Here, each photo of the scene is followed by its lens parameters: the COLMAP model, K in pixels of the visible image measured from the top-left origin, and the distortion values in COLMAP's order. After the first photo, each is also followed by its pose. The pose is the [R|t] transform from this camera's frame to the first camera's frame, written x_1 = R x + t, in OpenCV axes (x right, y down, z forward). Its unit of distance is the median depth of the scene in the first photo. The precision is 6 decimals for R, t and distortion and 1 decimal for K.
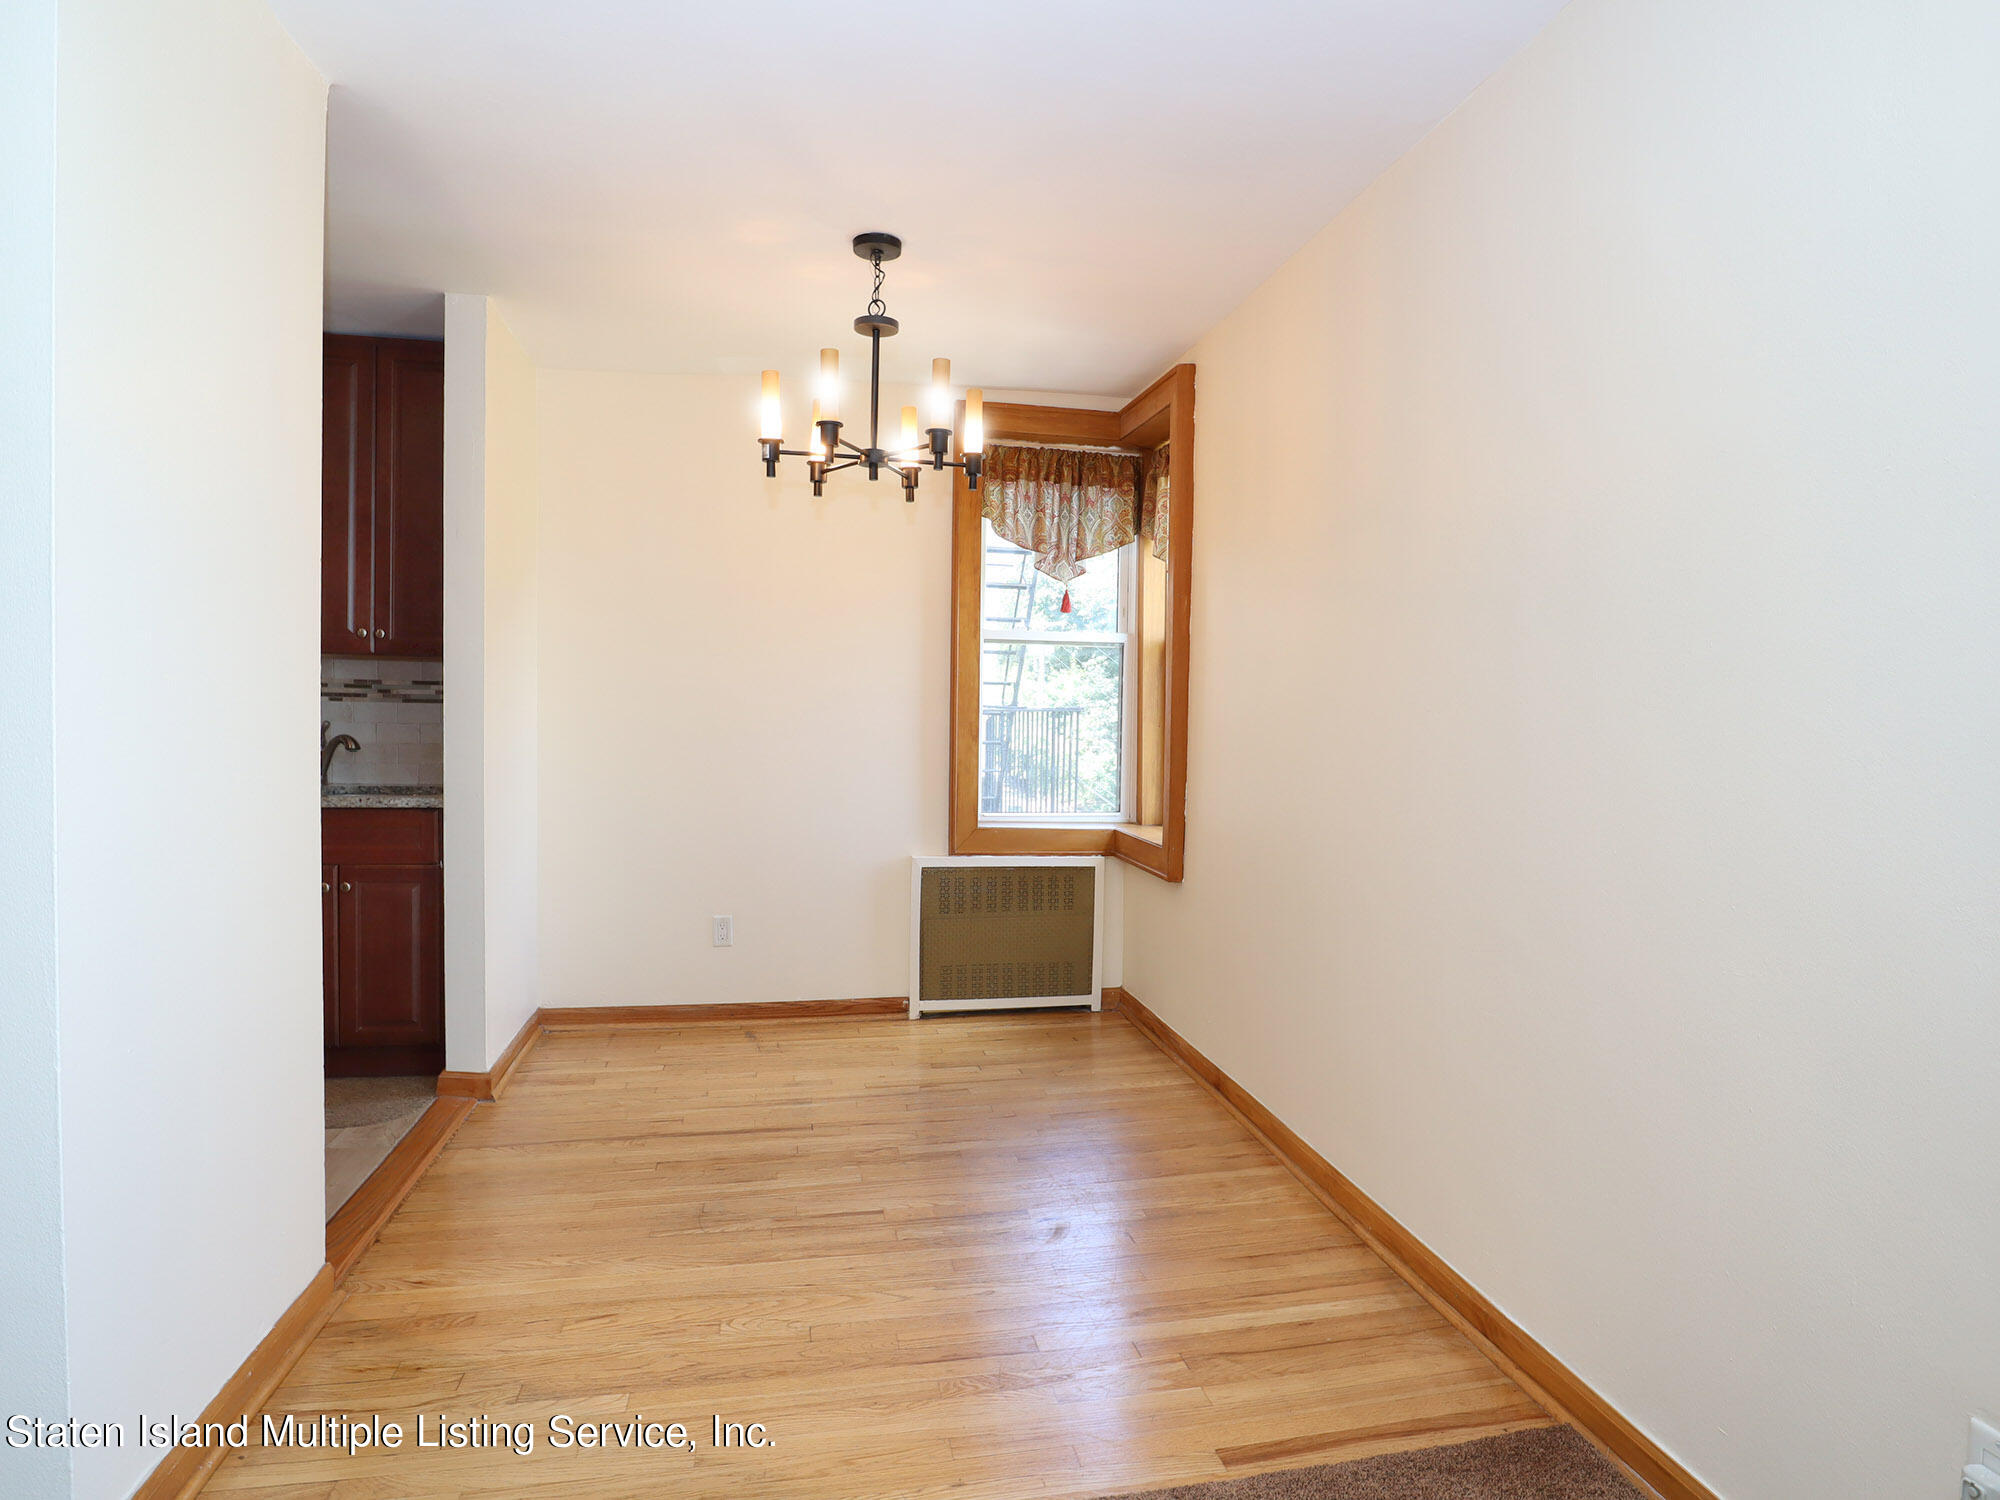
lens RADIAL K [[1150.9, 0, 1000.0], [0, 1150.9, 750.0], [0, 0, 1]] dist [-0.035251, 0.014669]
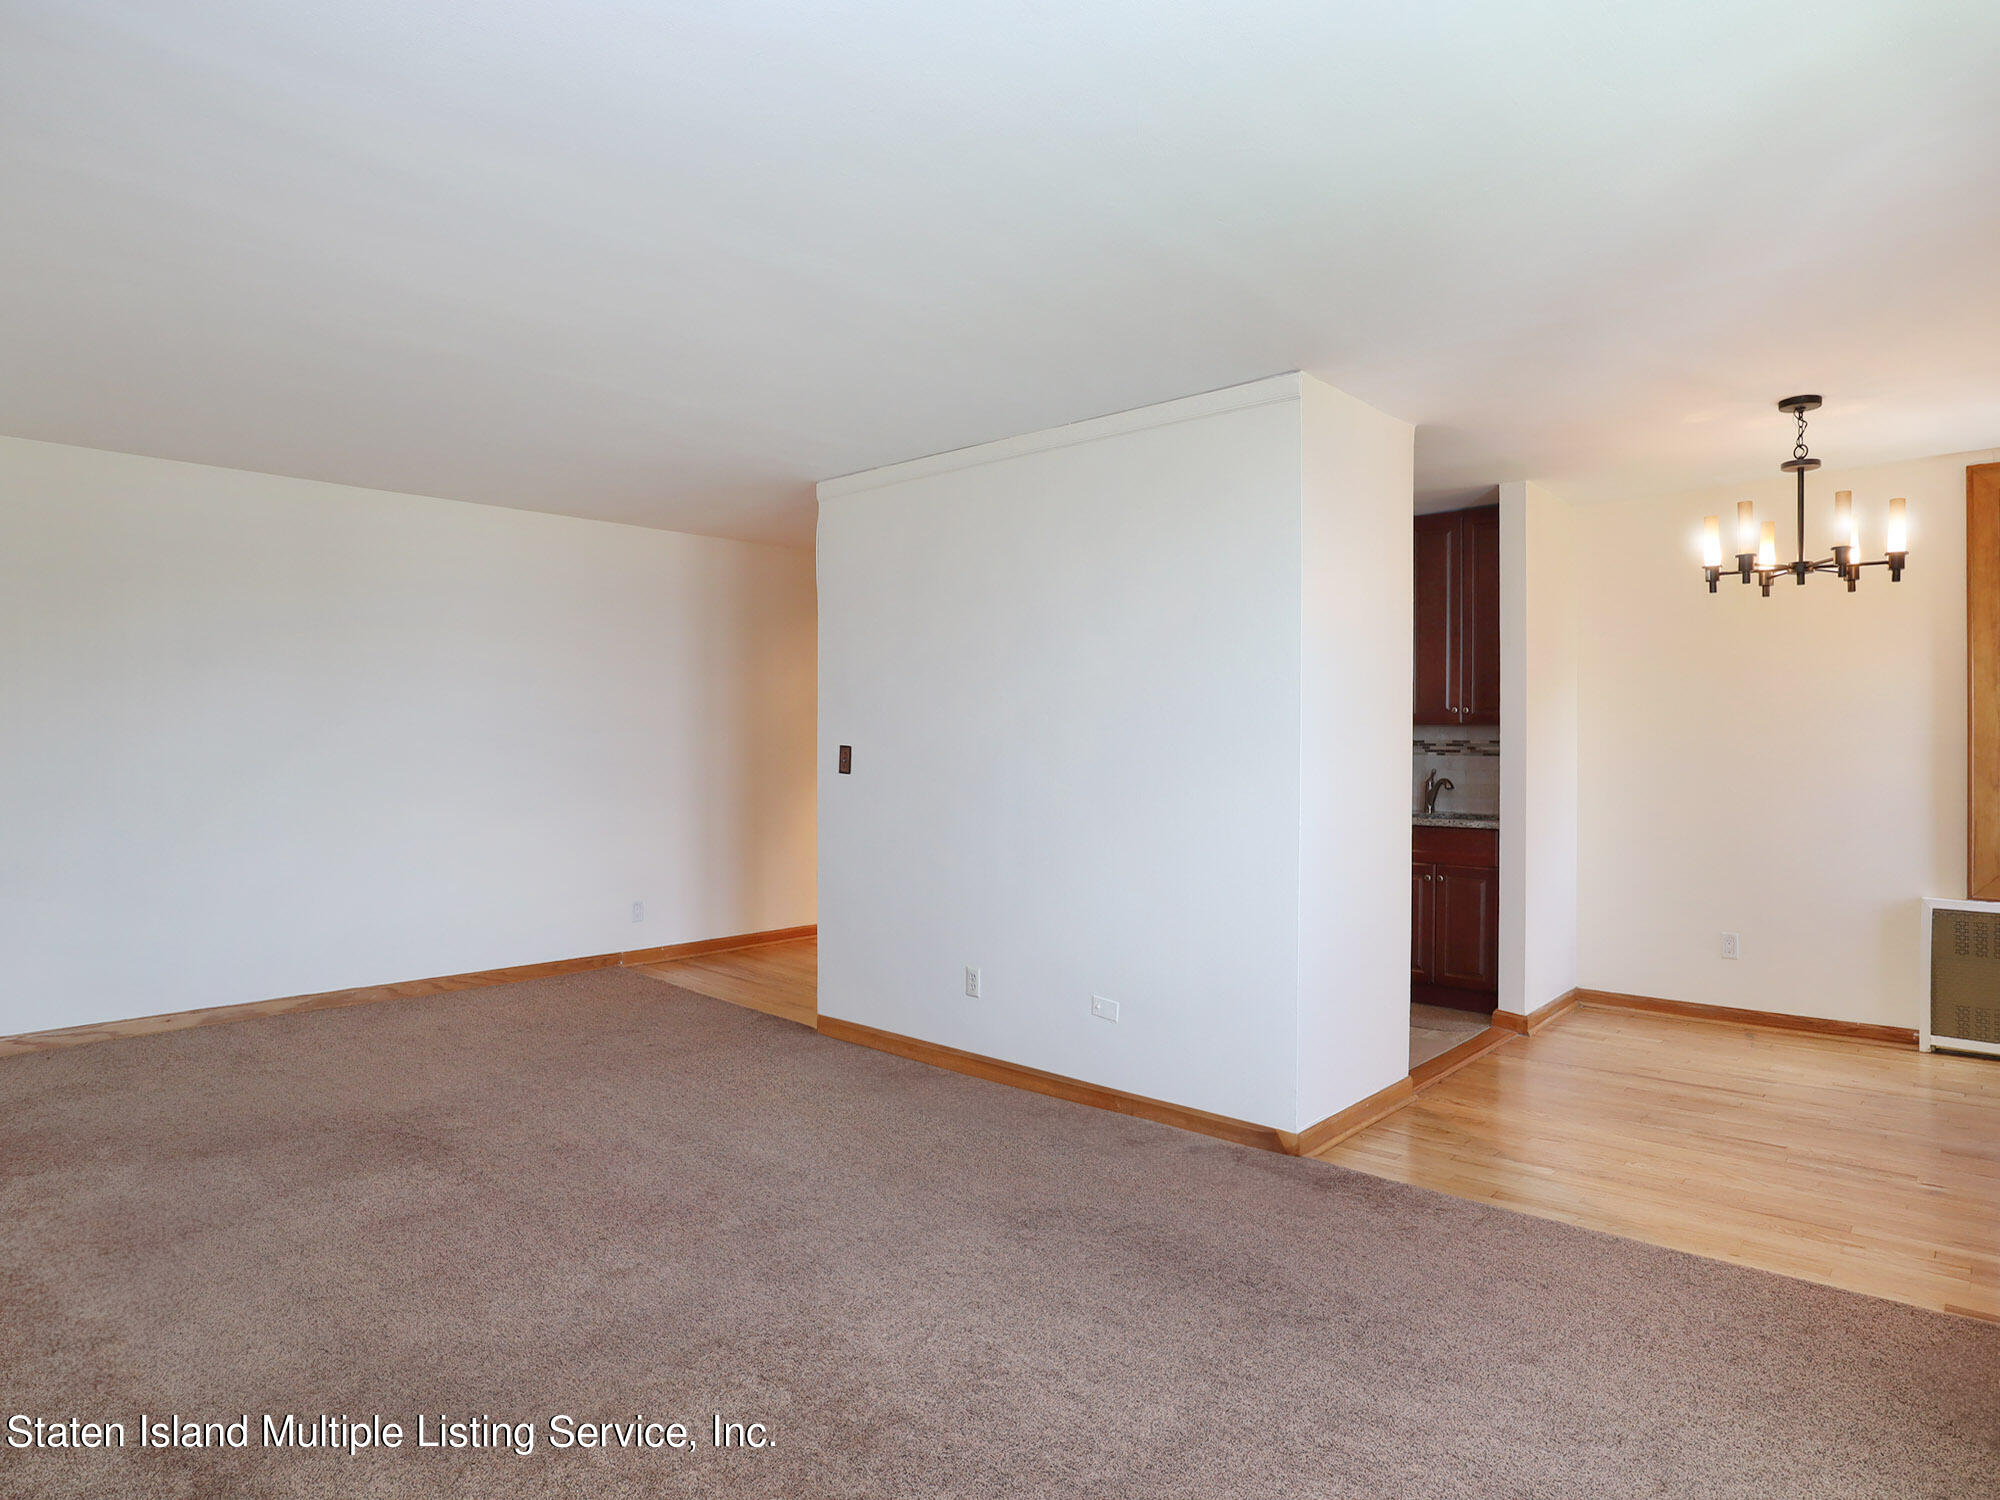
lens RADIAL K [[1208.1, 0, 1000.0], [0, 1208.1, 750.0], [0, 0, 1]] dist [-0.068208, 0.000509]
pose [[0.606465, -0.007928, -0.795071, 0.327046], [-0.020262, 0.999471, -0.025421, 0.000844], [0.794852, 0.031527, 0.605984, -0.423450]]
